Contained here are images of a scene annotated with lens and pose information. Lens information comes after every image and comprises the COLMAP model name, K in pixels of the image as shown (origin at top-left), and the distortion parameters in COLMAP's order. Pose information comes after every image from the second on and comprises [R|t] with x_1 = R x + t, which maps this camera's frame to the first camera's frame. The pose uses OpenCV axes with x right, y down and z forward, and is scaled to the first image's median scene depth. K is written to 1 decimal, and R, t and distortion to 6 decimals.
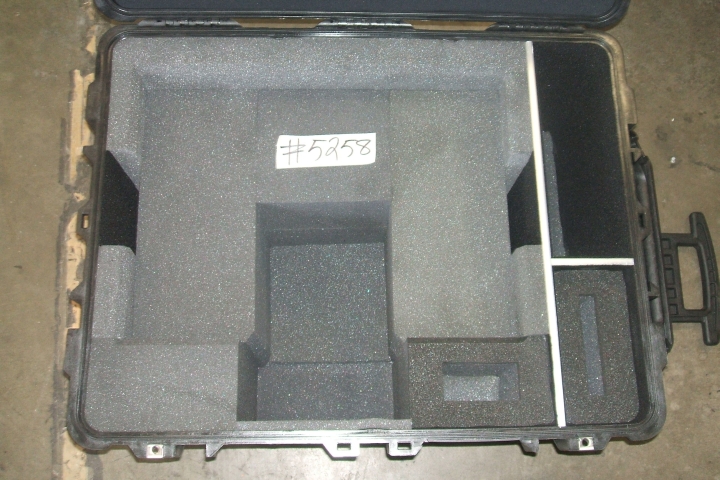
lens RADIAL K [[800.5, 0, 378.8], [0, 800.5, 240.3], [0, 0, 1]] dist [-0.163307, 0.209808]
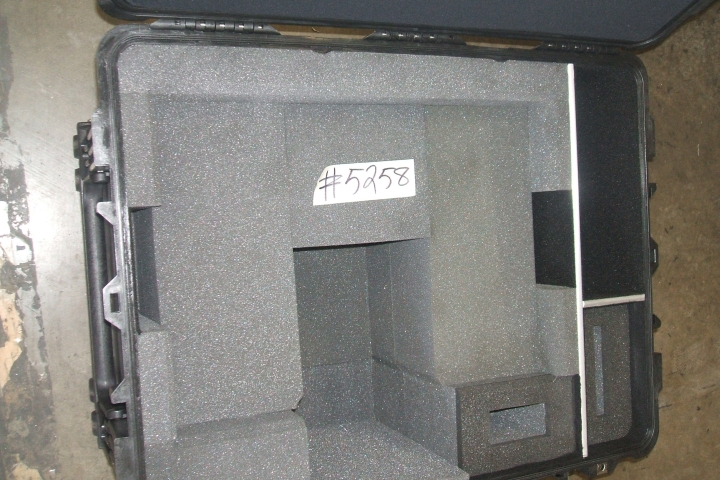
lens RADIAL K [[800.5, 0, 378.8], [0, 800.5, 240.3], [0, 0, 1]] dist [-0.163307, 0.209808]
pose [[0.929429, -0.035732, 0.367266, -0.375696], [-0.075772, 0.955609, 0.284727, -0.301839], [-0.361136, -0.292463, 0.885464, 0.191125]]
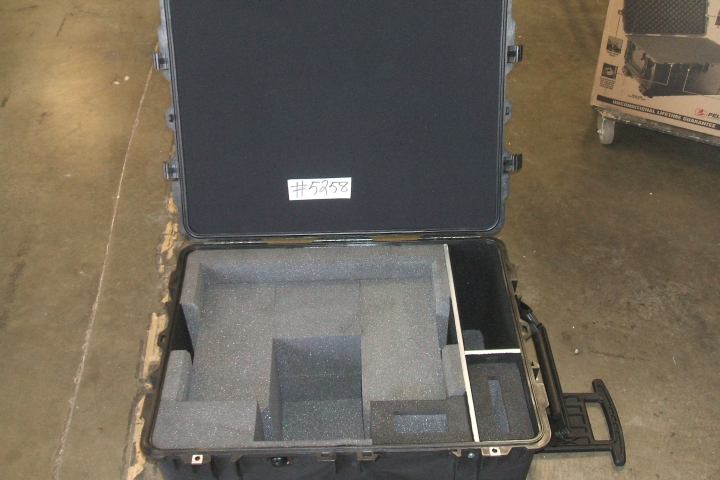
lens RADIAL K [[800.5, 0, 378.8], [0, 800.5, 240.3], [0, 0, 1]] dist [-0.163307, 0.209808]
pose [[0.998226, -0.055327, -0.021973, 0.091310], [0.034506, 0.838529, -0.543762, 0.618626], [0.048510, 0.542040, 0.838951, -0.369289]]
